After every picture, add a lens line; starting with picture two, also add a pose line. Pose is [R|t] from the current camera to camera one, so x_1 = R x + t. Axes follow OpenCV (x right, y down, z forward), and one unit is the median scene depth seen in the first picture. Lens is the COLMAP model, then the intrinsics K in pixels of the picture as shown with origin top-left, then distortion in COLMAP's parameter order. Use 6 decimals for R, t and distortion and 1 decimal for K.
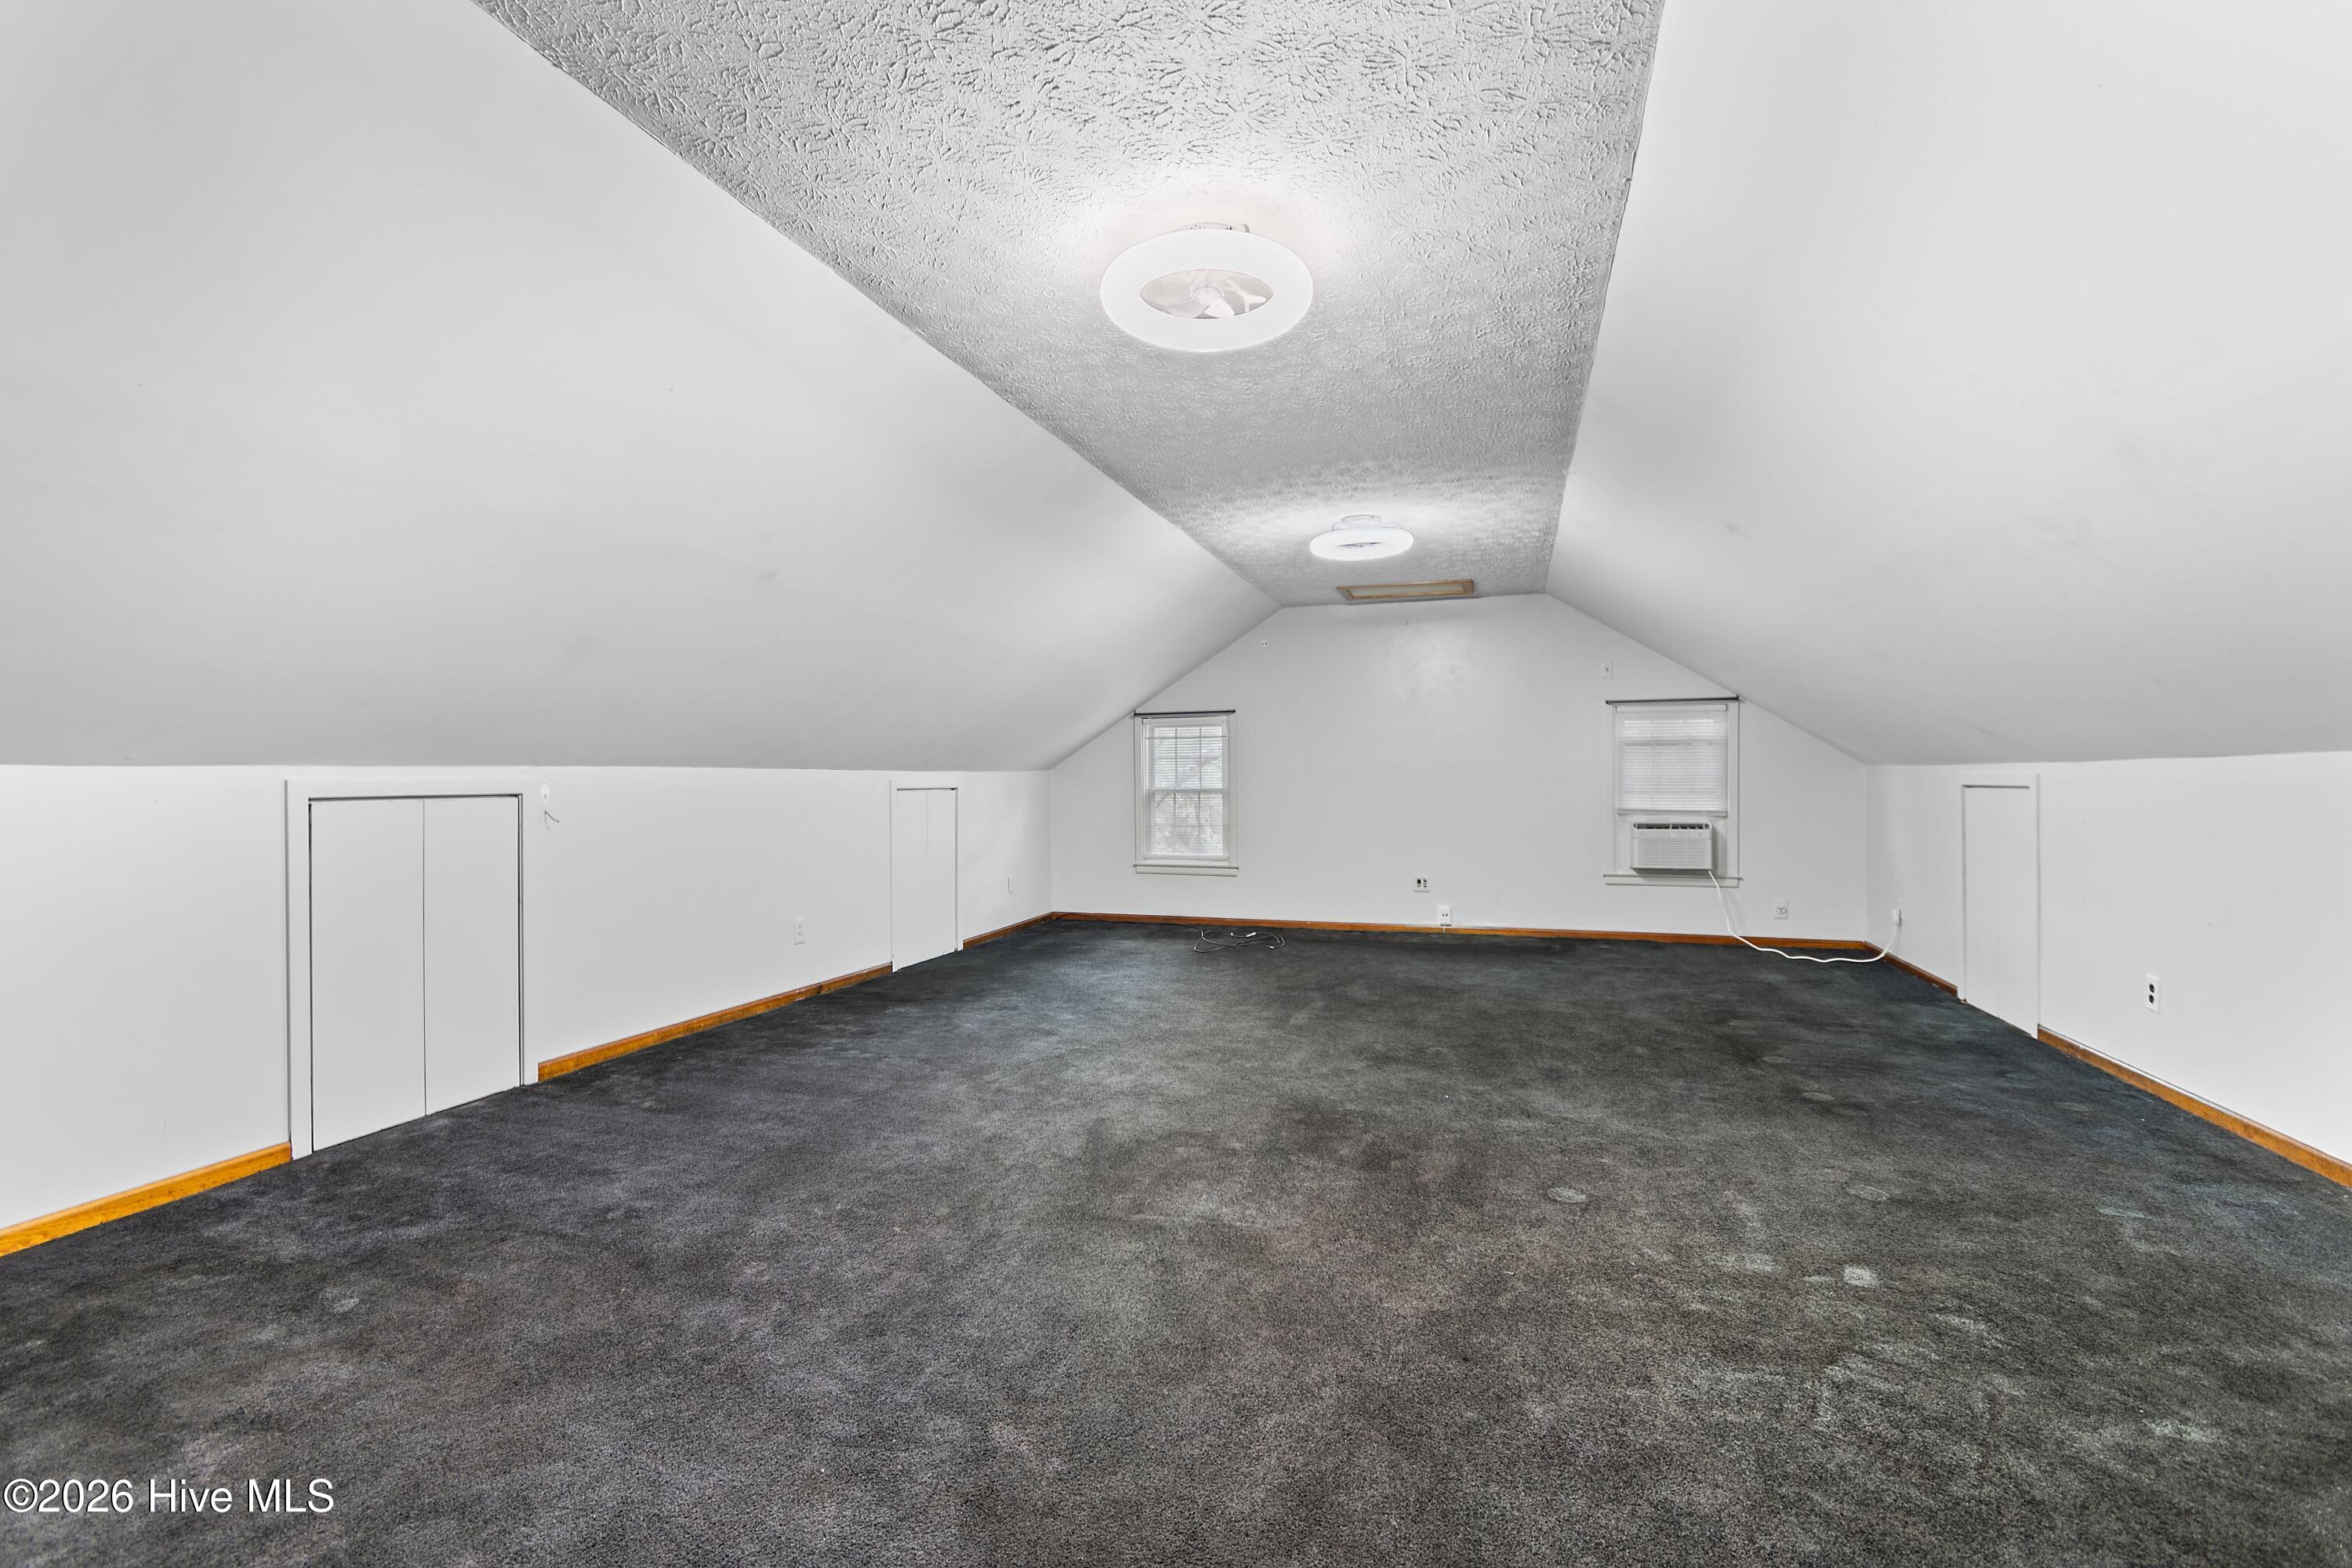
lens RADIAL K [[1039.8, 0, 1177.0], [0, 1039.8, 779.0], [0, 0, 1]] dist [-0.002235, 0.000371]
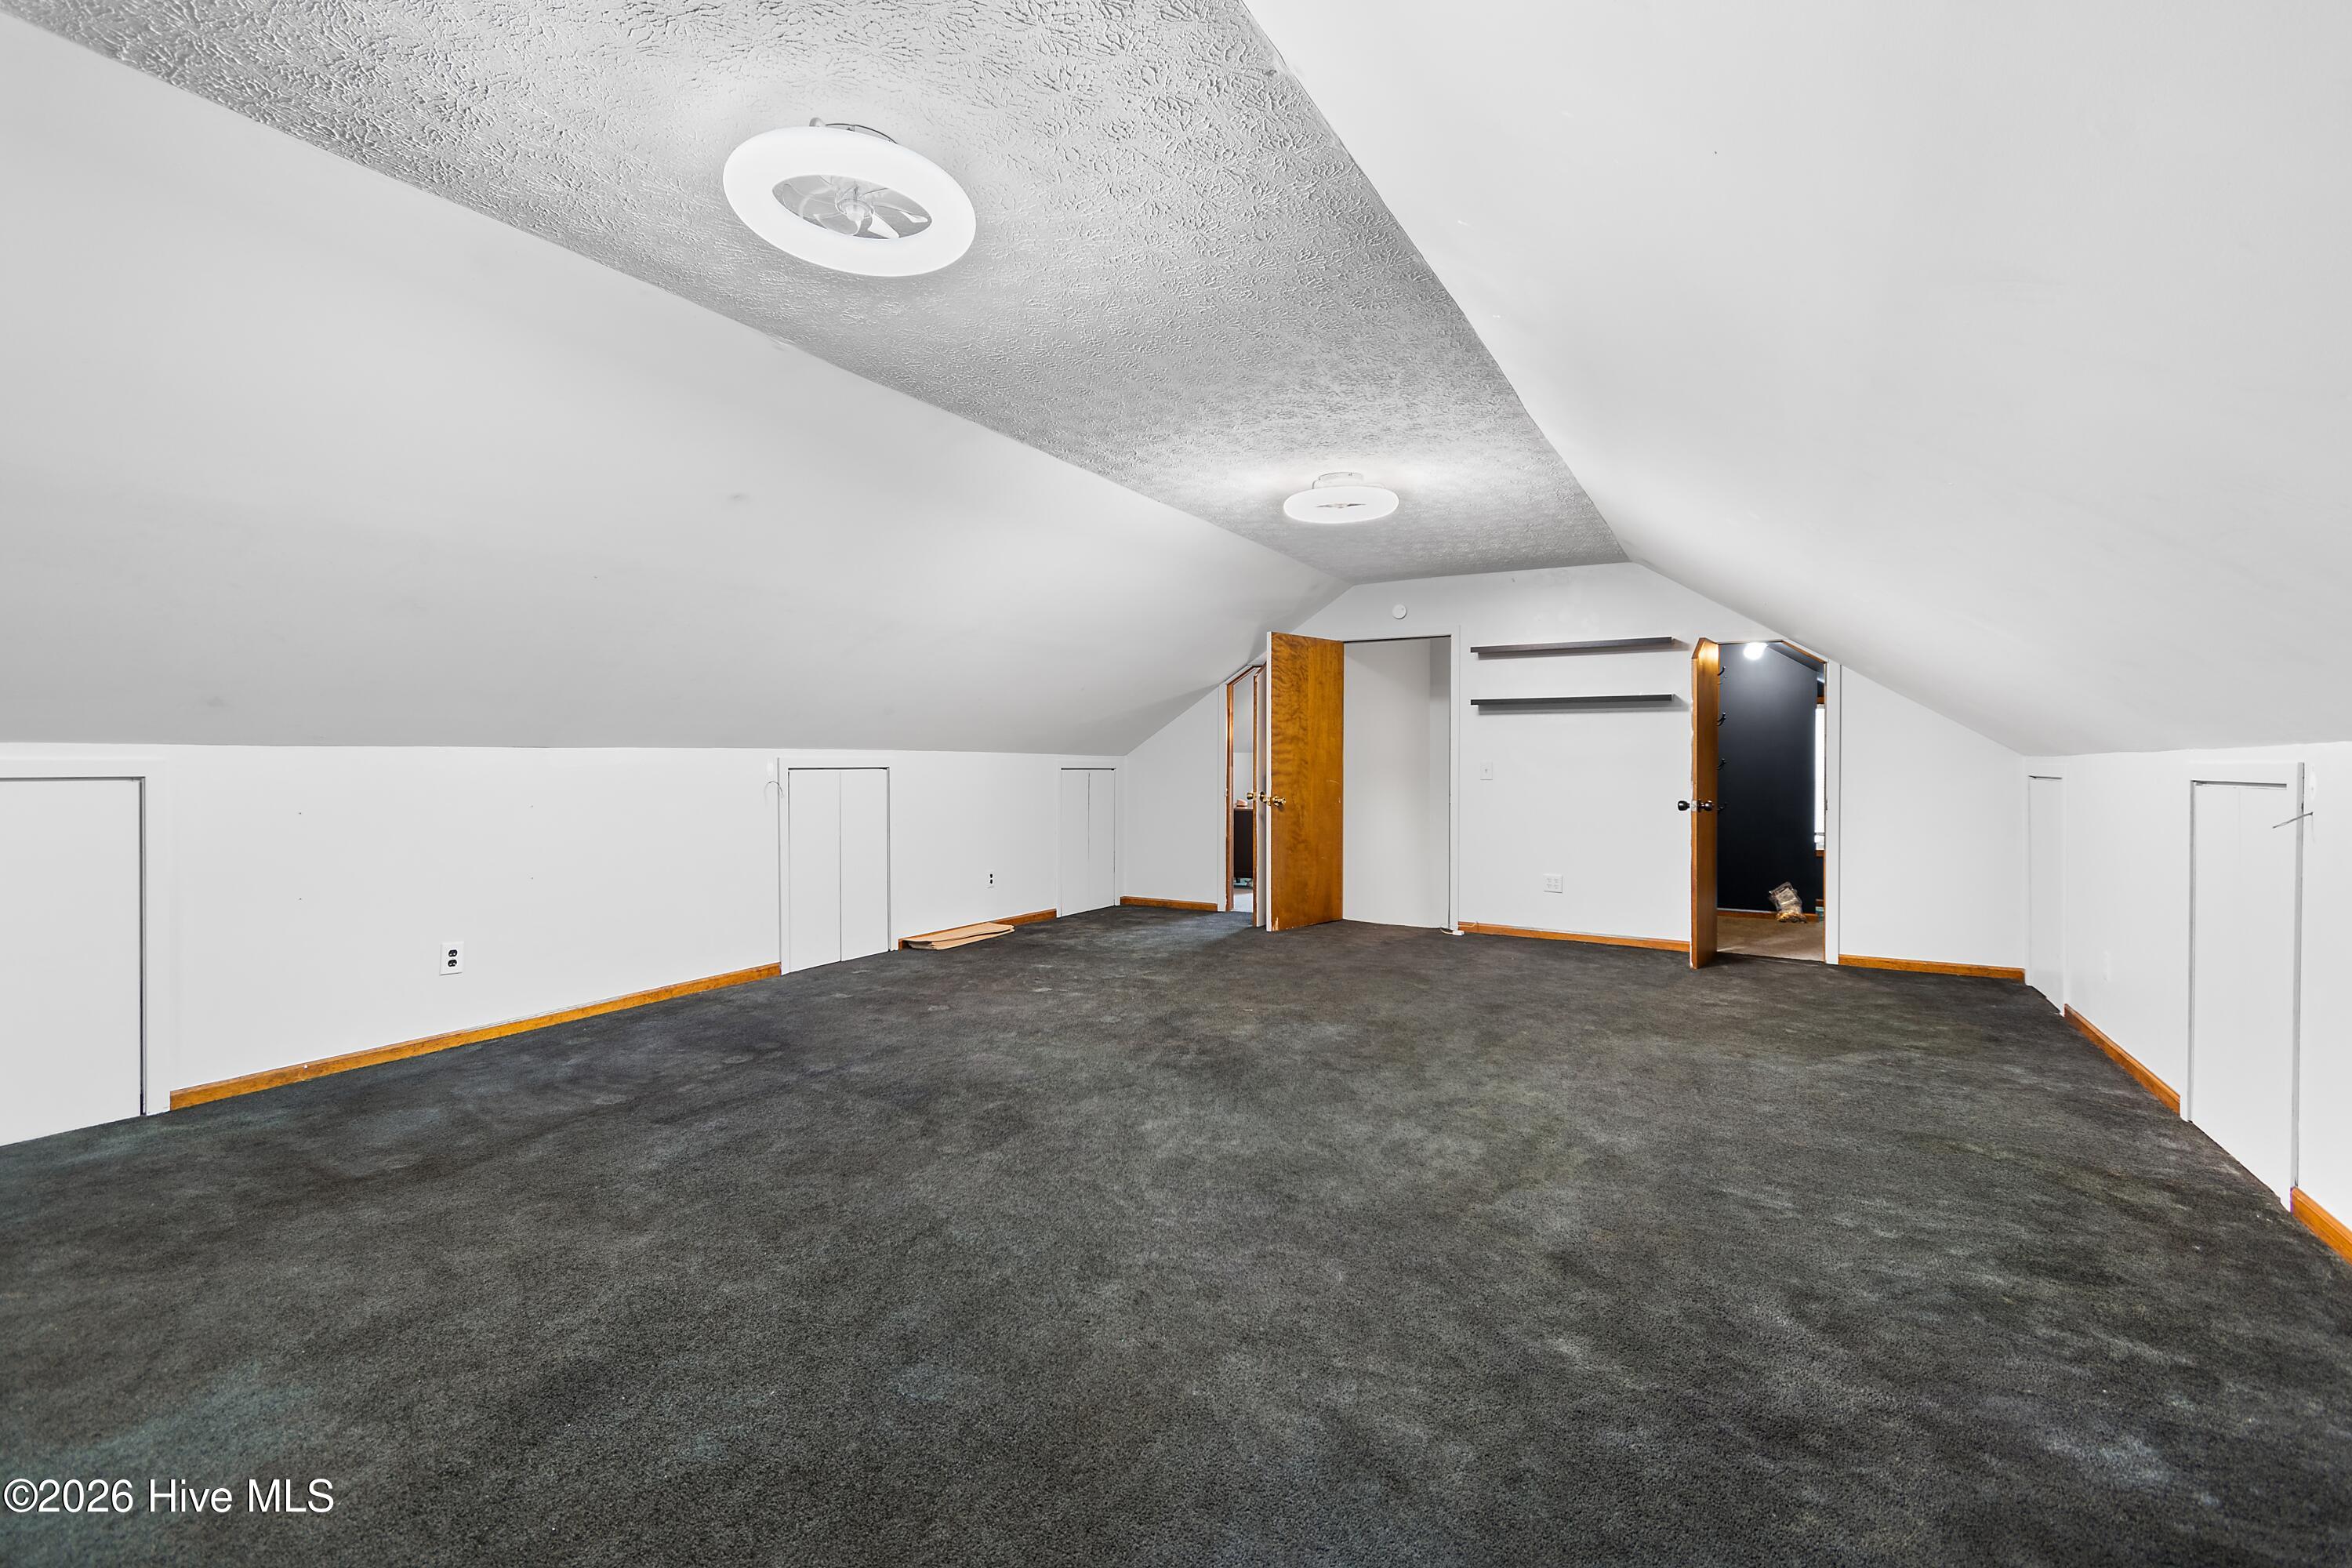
lens RADIAL K [[1039.8, 0, 1177.8], [0, 1039.8, 772.2], [0, 0, 1]] dist [-0.002235, 0.000371]
pose [[-0.976086, -0.000501, 0.217385, -0.056786], [0.002339, 0.999915, 0.012810, -0.004560], [-0.217373, 0.013012, -0.976002, 1.831543]]
